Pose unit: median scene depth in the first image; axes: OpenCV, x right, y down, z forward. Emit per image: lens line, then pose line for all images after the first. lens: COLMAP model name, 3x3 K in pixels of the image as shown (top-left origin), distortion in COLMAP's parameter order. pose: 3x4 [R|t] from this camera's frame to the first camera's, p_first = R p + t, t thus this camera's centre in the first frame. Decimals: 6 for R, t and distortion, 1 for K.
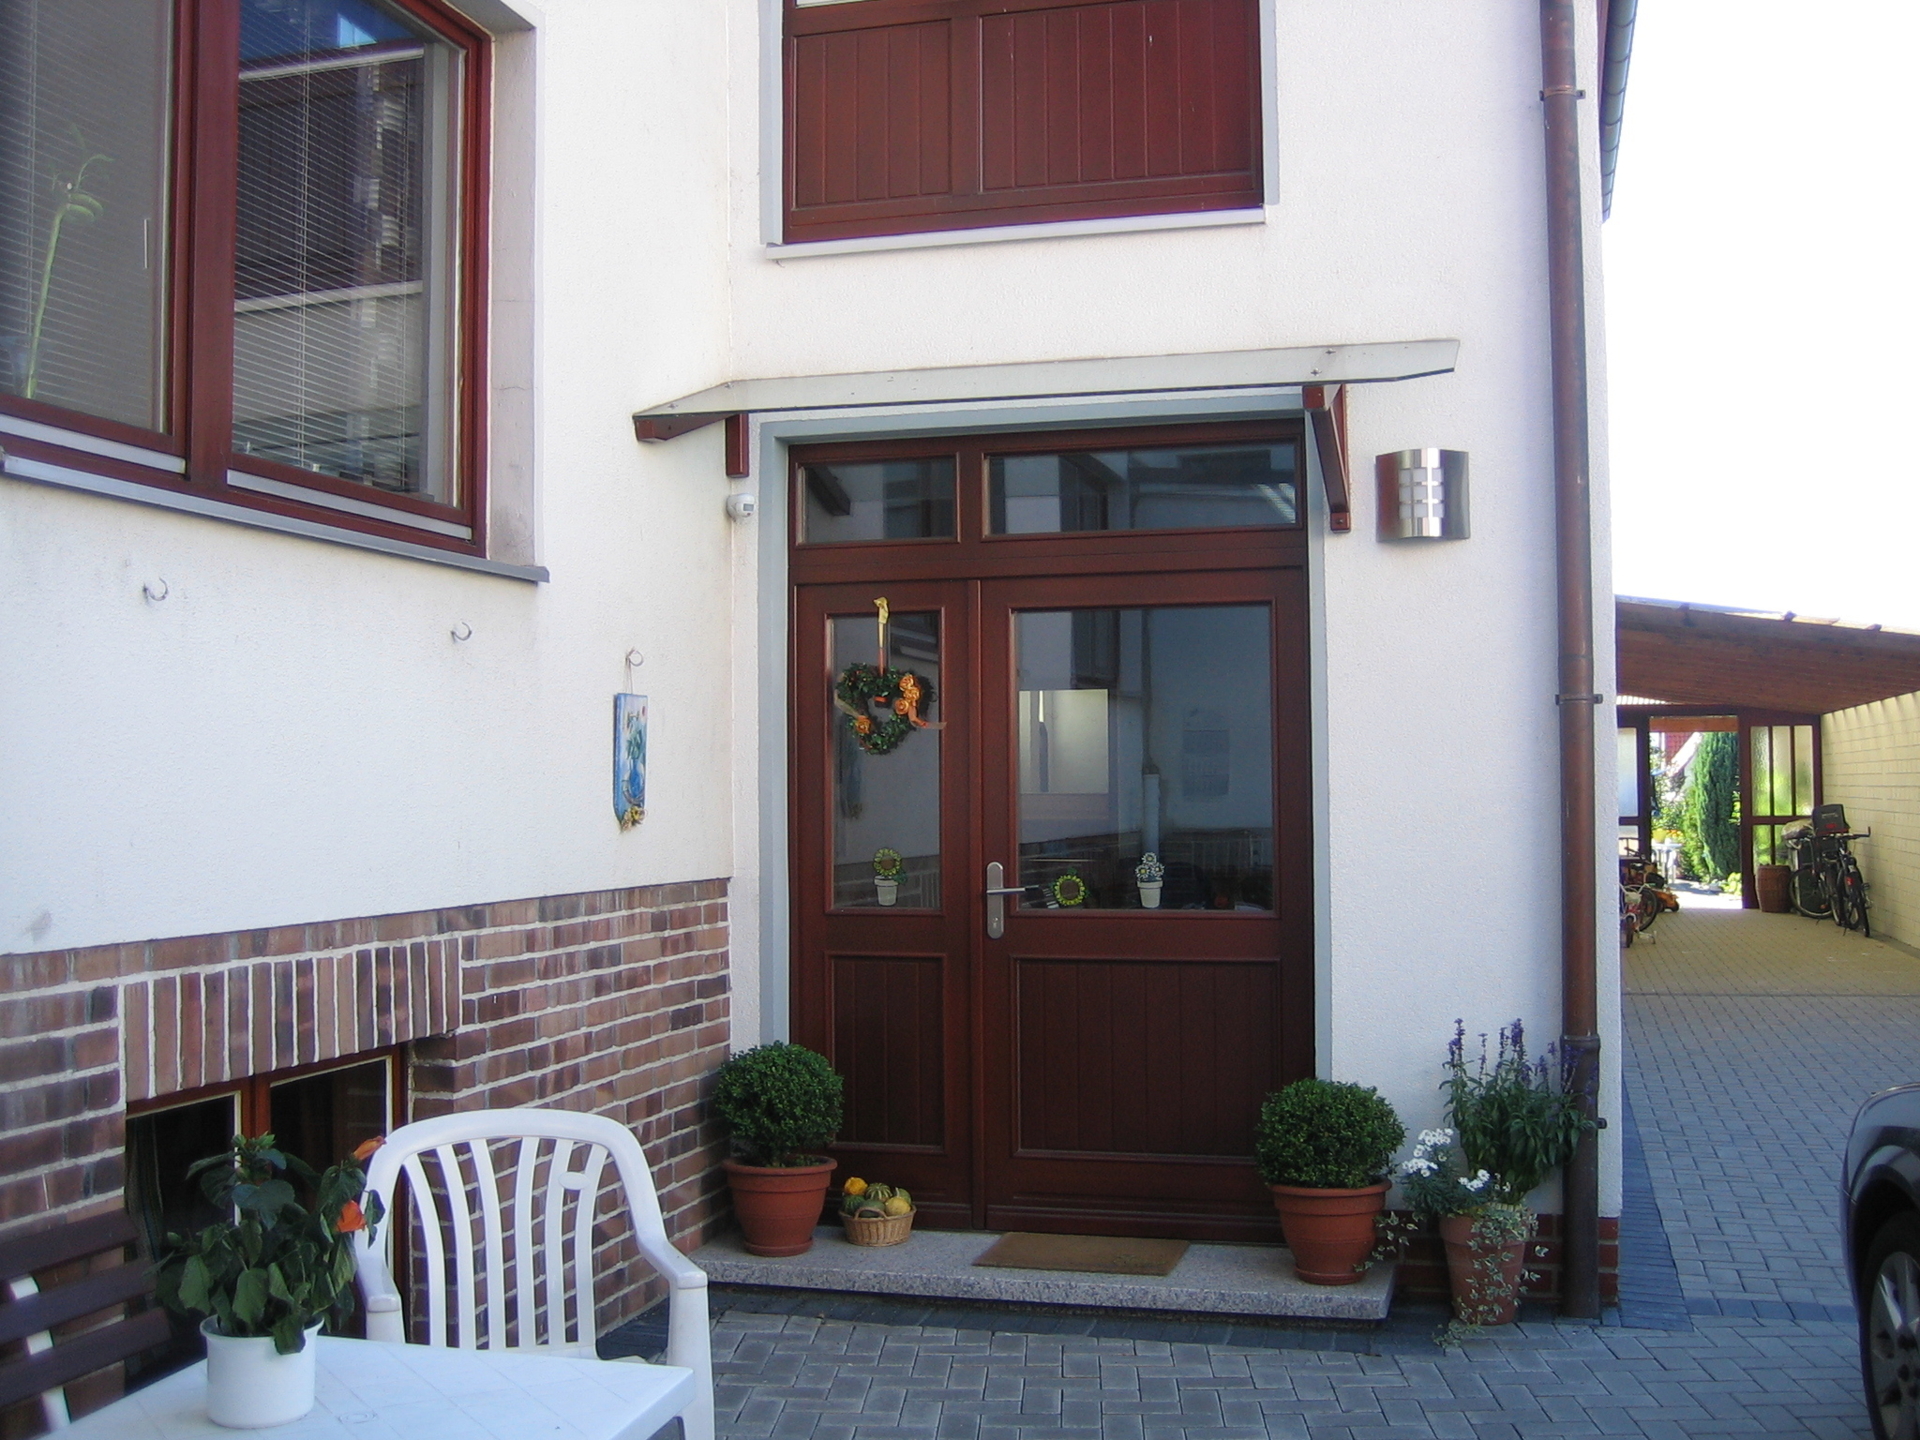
lens RADIAL K [[2015.2, 0, 1005.3], [0, 2015.2, 709.6], [0, 0, 1]] dist [-0.157569, 0.215996]
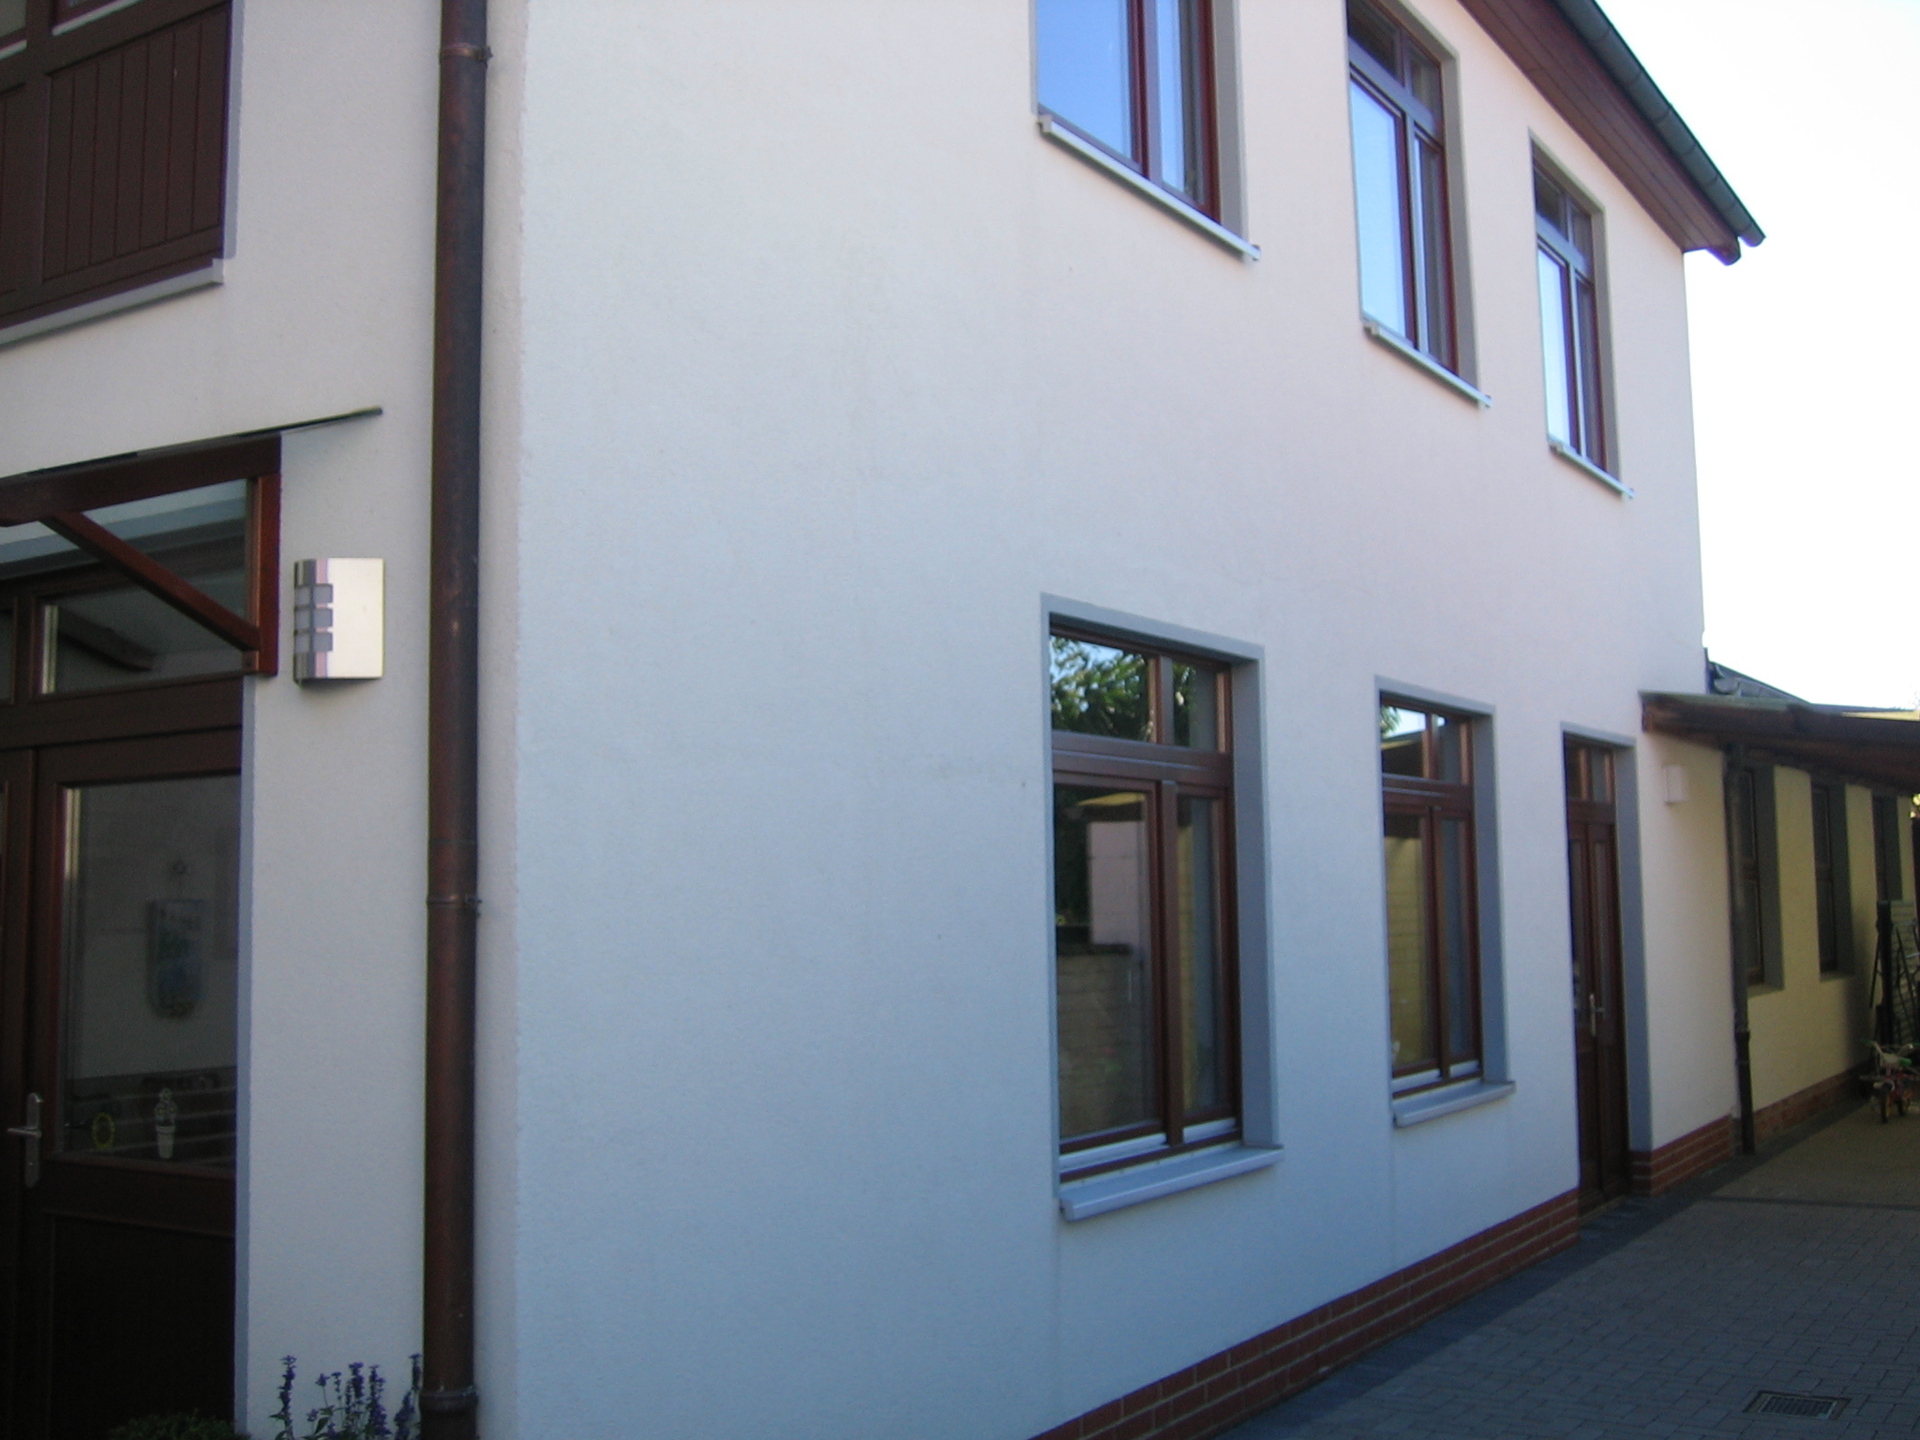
lens RADIAL K [[2015.2, 0, 1005.3], [0, 2015.2, 709.6], [0, 0, 1]] dist [-0.157569, 0.215996]
pose [[0.955443, -0.036899, -0.292859, 0.681257], [0.020157, 0.997996, -0.059982, -0.026848], [0.294486, 0.051406, 0.954272, 0.388155]]
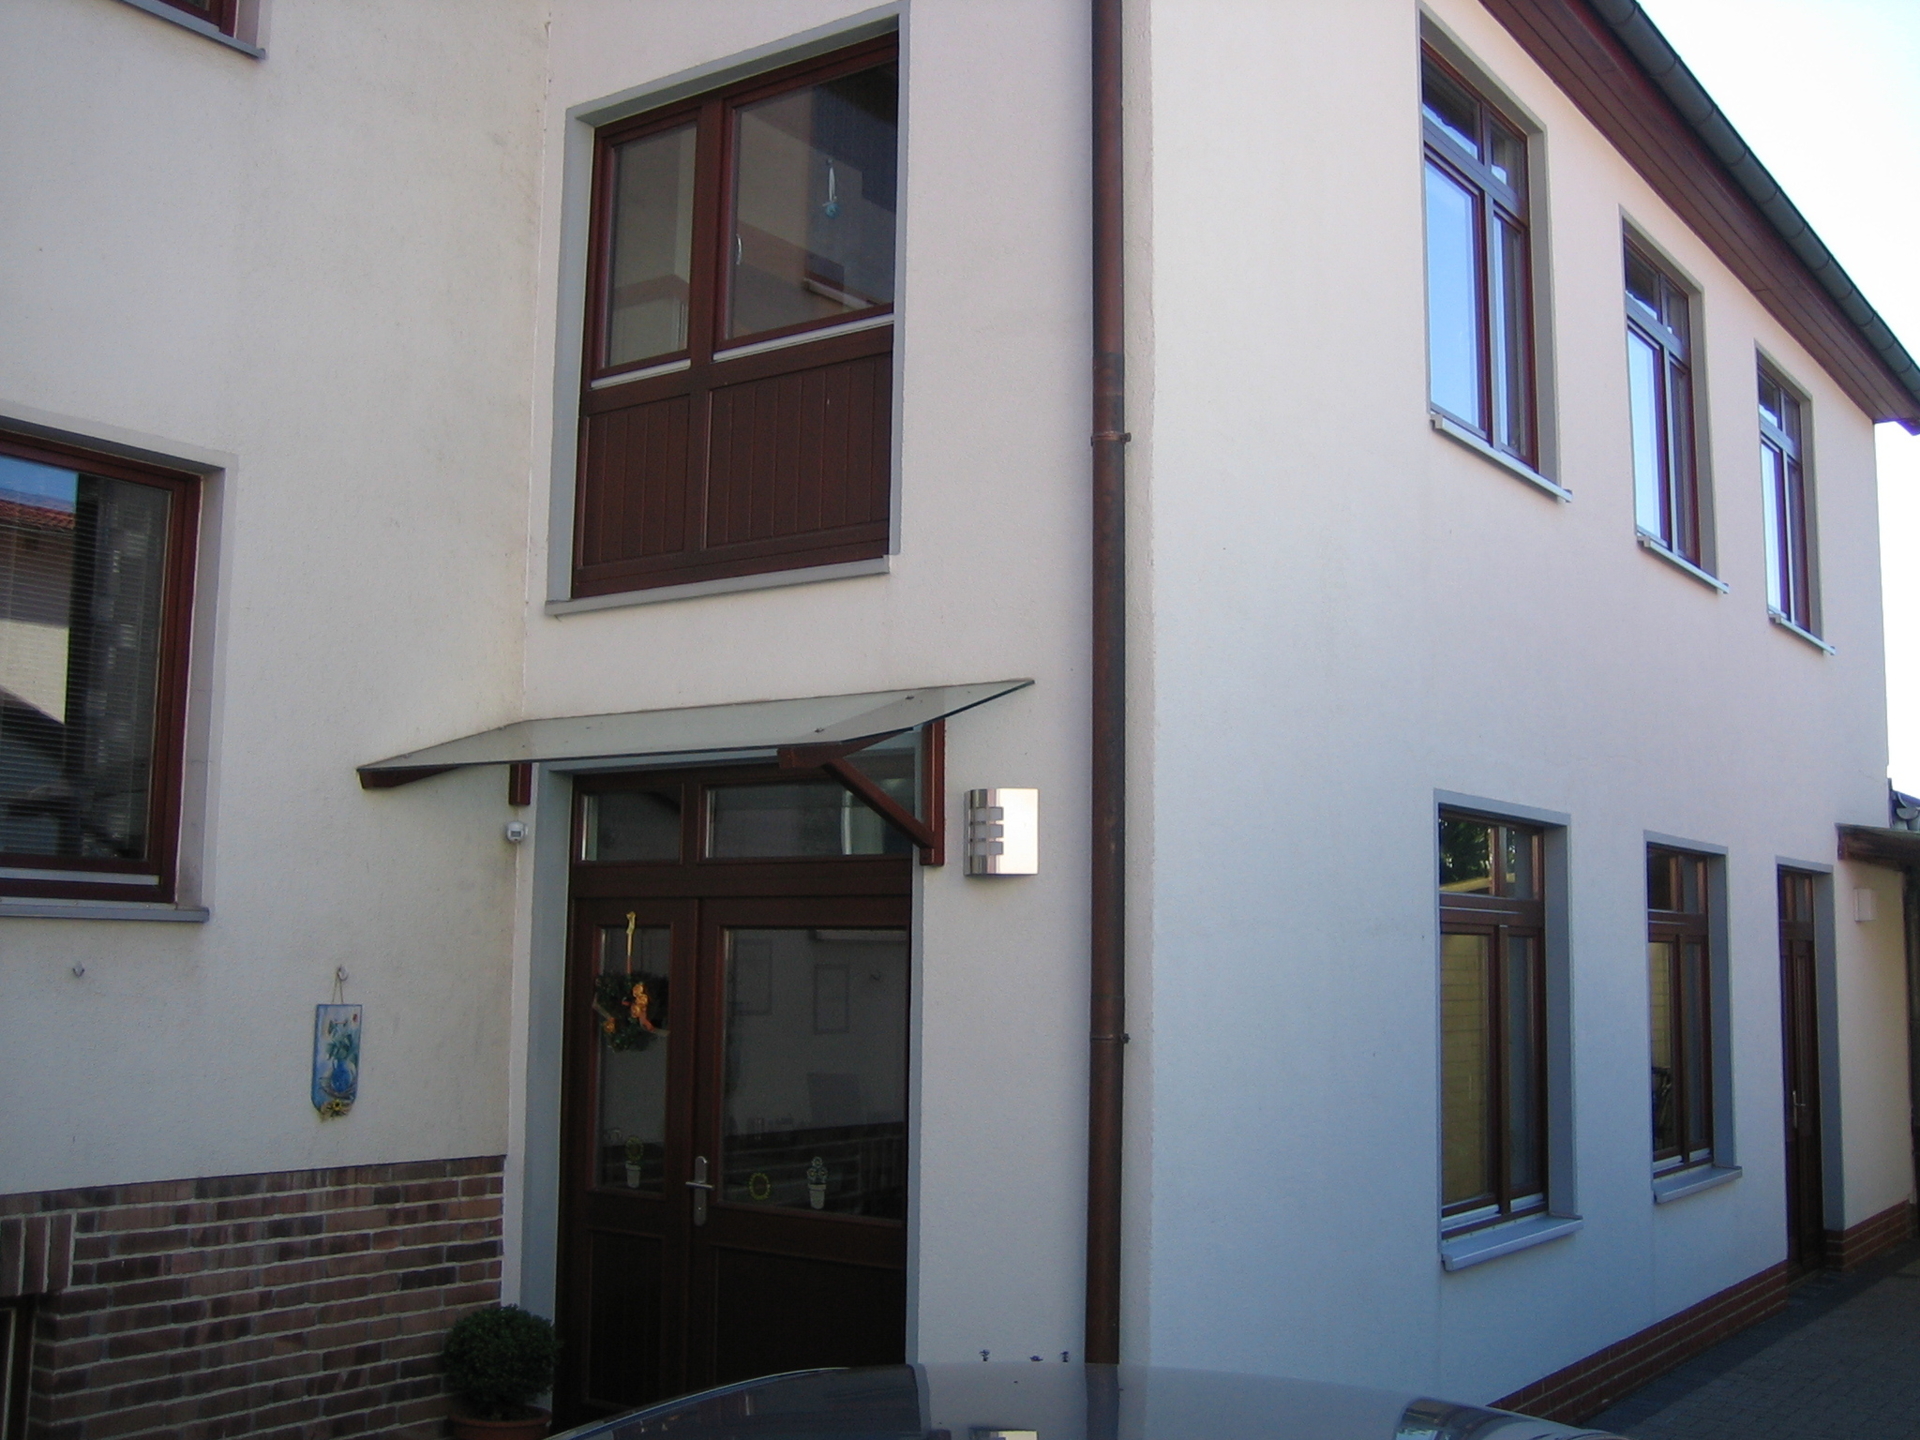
lens RADIAL K [[2015.2, 0, 1005.3], [0, 2015.2, 709.6], [0, 0, 1]] dist [-0.157569, 0.215996]
pose [[0.937919, -0.024213, -0.346009, 0.594949], [-0.006306, 0.996205, -0.086807, -0.082428], [0.346798, 0.083599, 0.934207, 0.021444]]
